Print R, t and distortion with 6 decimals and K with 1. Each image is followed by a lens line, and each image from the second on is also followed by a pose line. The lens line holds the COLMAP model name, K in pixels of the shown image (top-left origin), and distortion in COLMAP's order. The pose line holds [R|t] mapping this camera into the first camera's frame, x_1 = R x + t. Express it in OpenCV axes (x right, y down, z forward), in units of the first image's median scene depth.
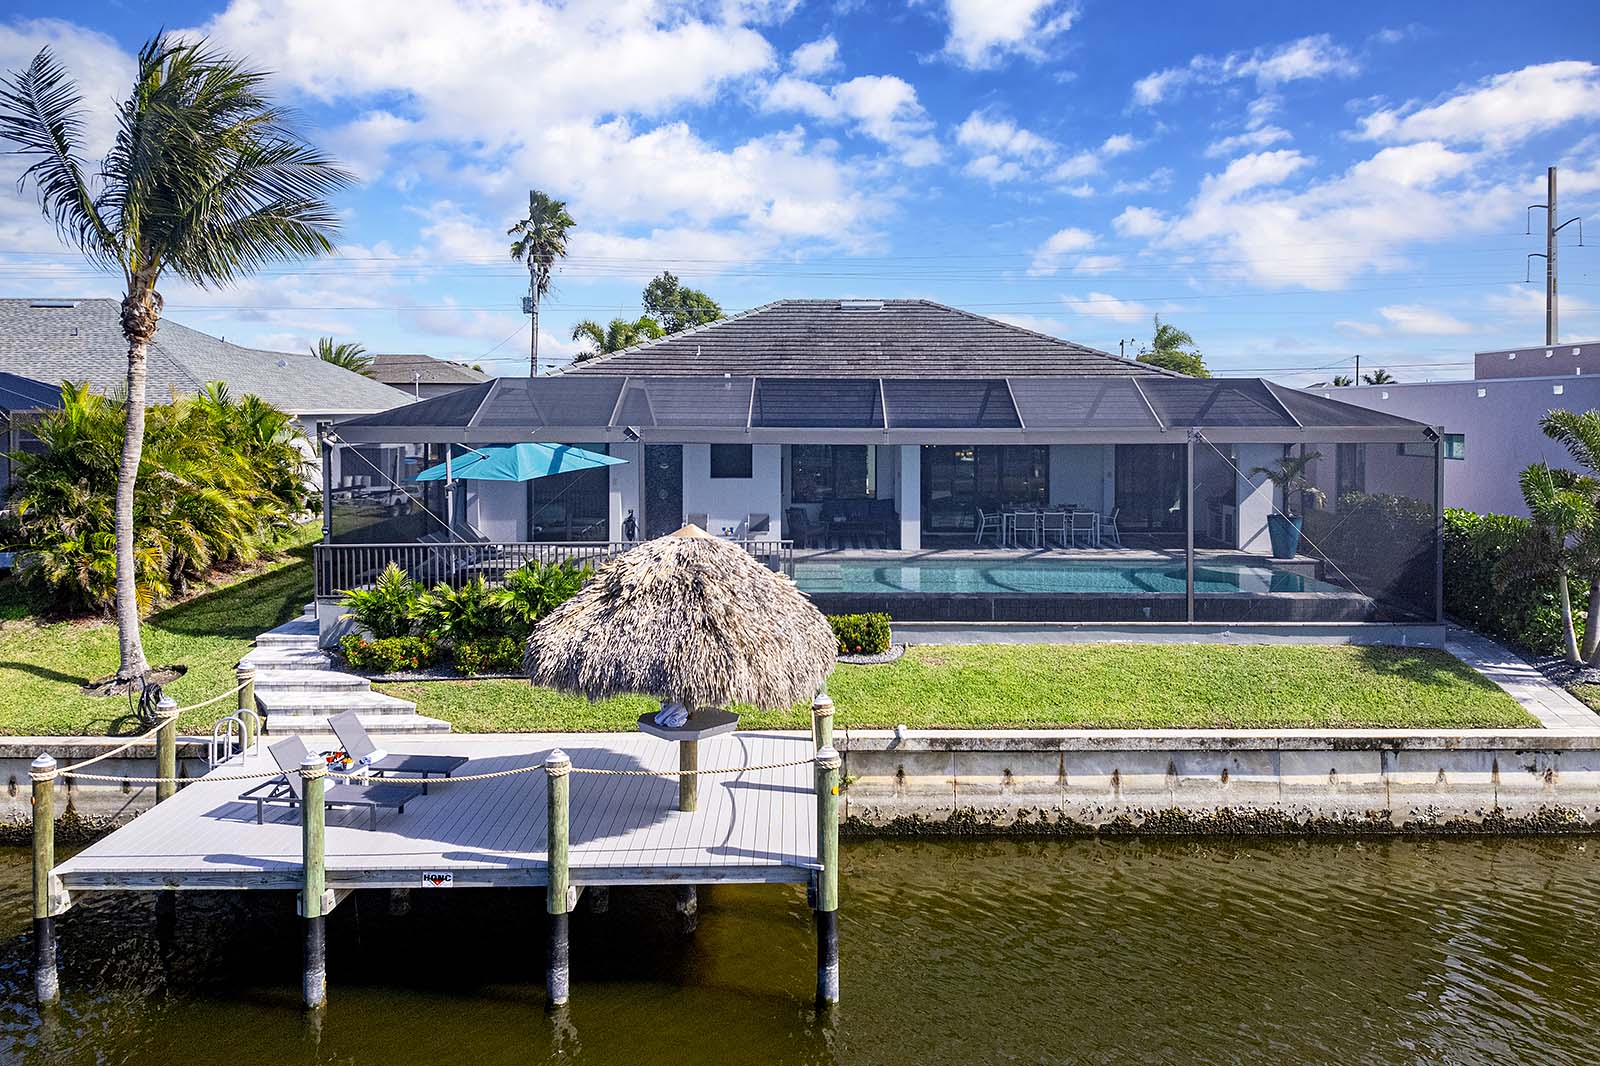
lens RADIAL K [[1166.7, 0, 799.4], [0, 1166.7, 425.0], [0, 0, 1]] dist [0.052803, -0.088372]
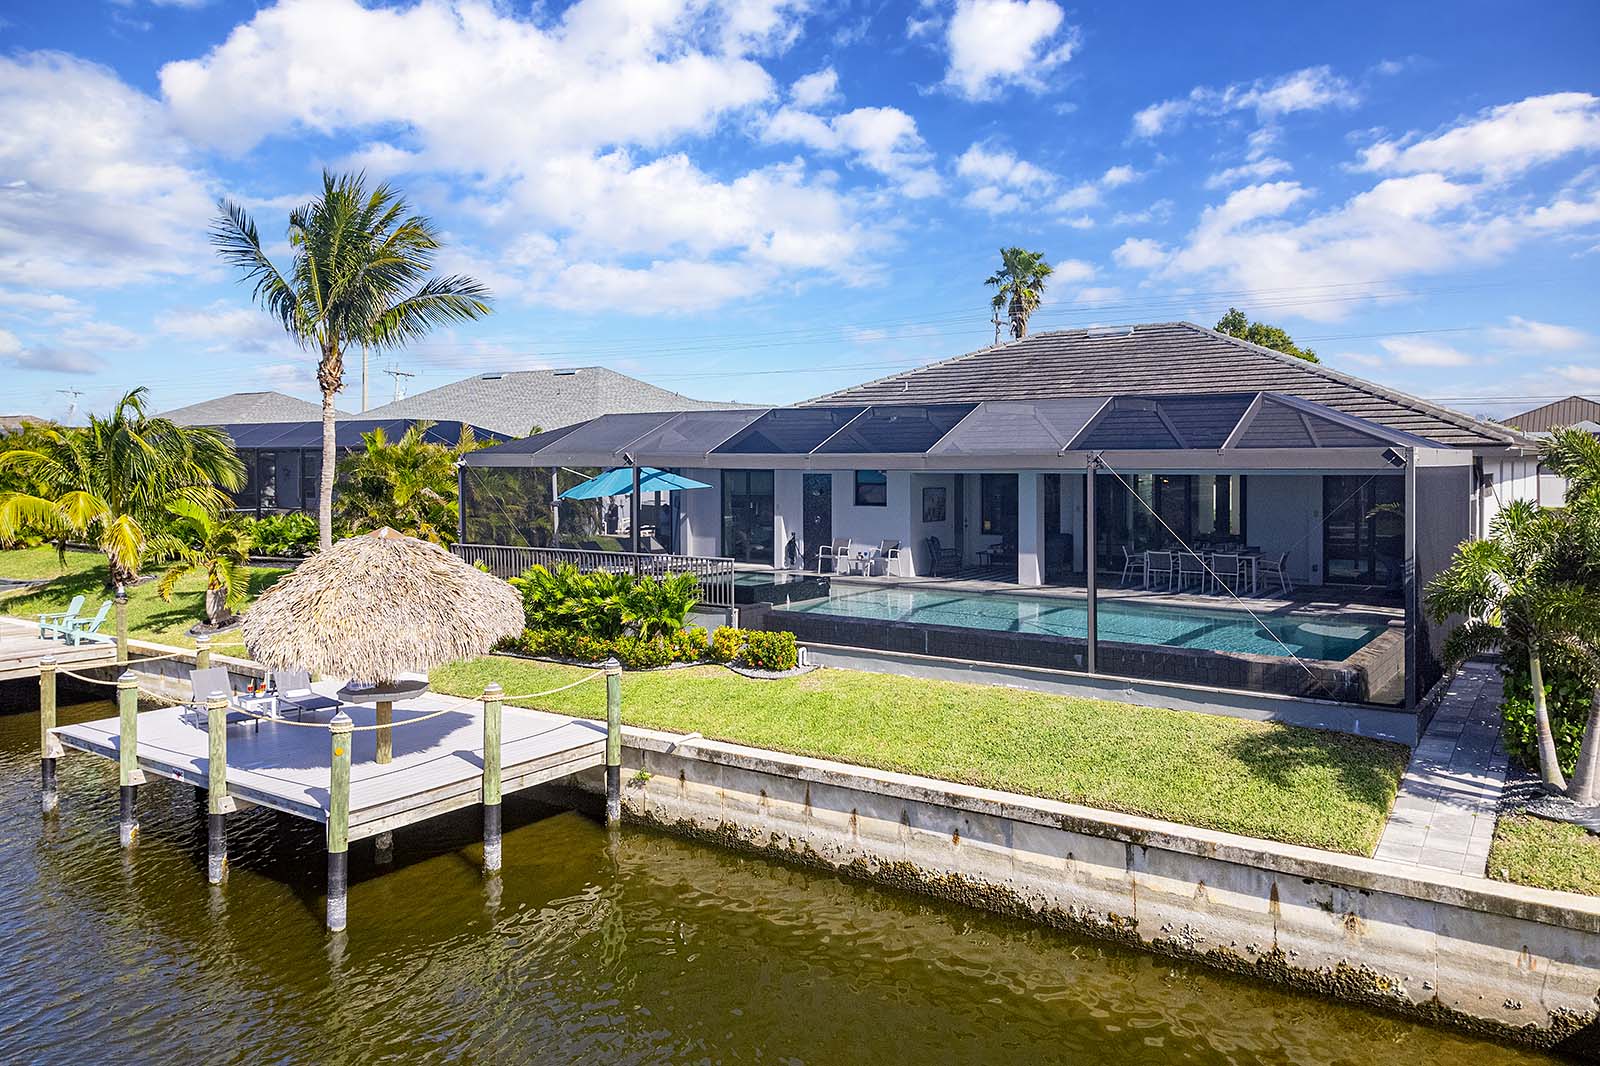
lens RADIAL K [[1090.8, 0, 799.9], [0, 1090.8, 461.3], [0, 0, 1]] dist [0.065289, -0.107196]
pose [[0.834750, 0.001173, -0.550628, 0.721821], [-0.005358, 0.999968, -0.005992, 0.019145], [0.550603, 0.007952, 0.834729, 0.237094]]
